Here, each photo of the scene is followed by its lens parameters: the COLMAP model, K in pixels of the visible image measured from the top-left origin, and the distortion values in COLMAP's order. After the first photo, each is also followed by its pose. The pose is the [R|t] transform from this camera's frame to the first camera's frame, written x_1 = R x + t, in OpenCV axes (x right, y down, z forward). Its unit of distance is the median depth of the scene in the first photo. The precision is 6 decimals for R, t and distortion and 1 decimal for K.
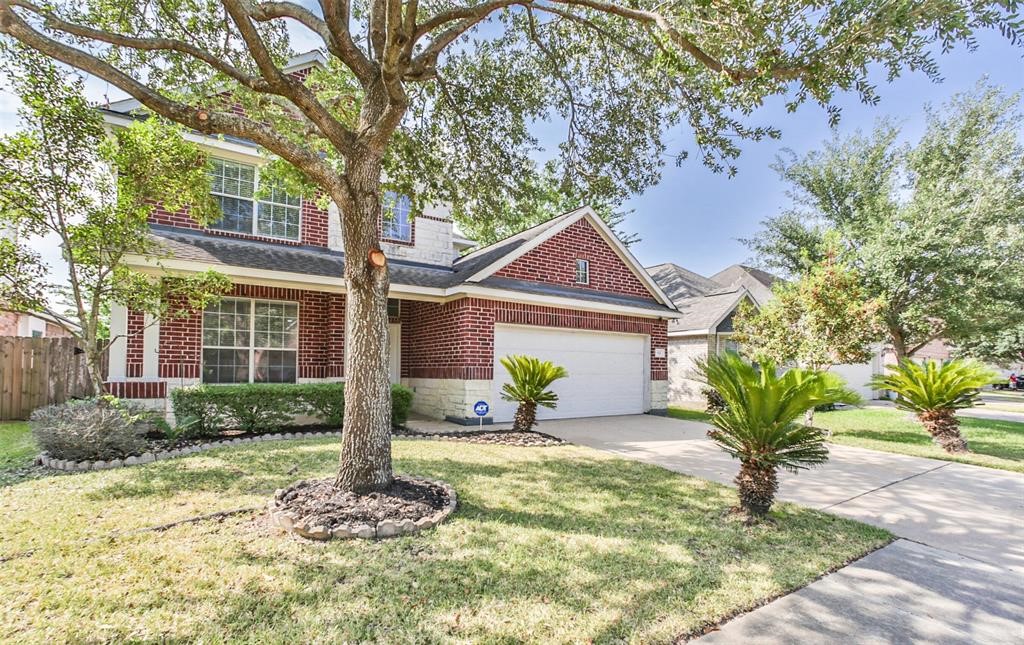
lens RADIAL K [[484.3, 0, 510.6], [0, 484.3, 367.2], [0, 0, 1]] dist [-0.003069, -0.000137]
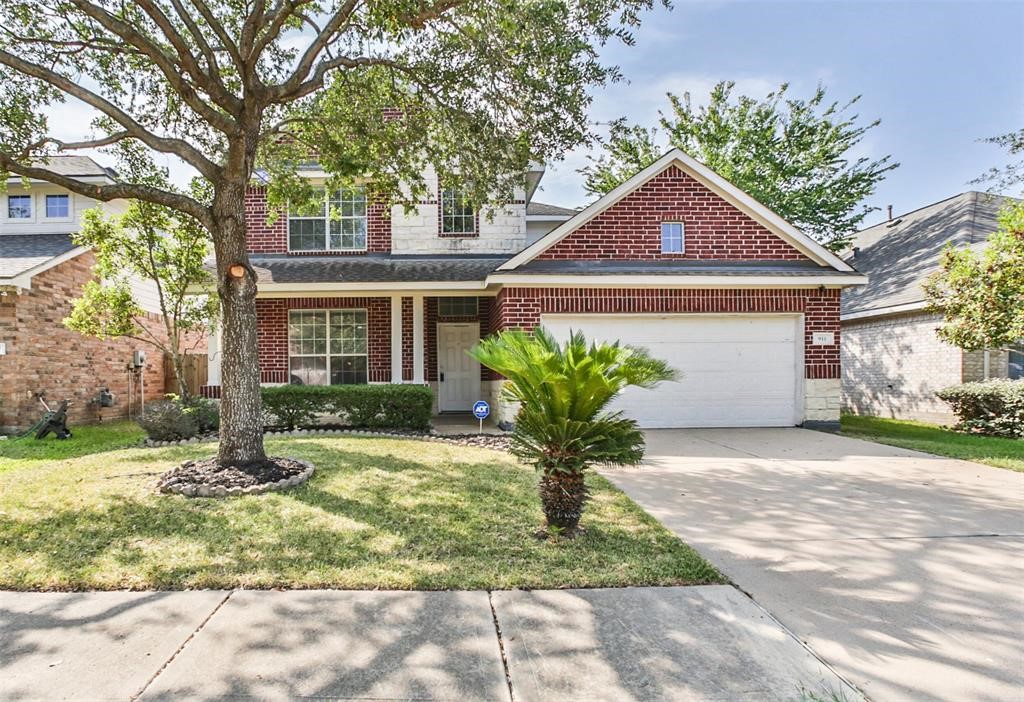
lens RADIAL K [[583.9, 0, 445.0], [0, 583.9, 396.9], [0, 0, 1]] dist [-0.005961, 0.001025]
pose [[0.845760, -0.002851, -0.533555, 0.370754], [0.022274, 0.999303, 0.029968, 0.020632], [0.533098, -0.037231, 0.845234, 0.022593]]
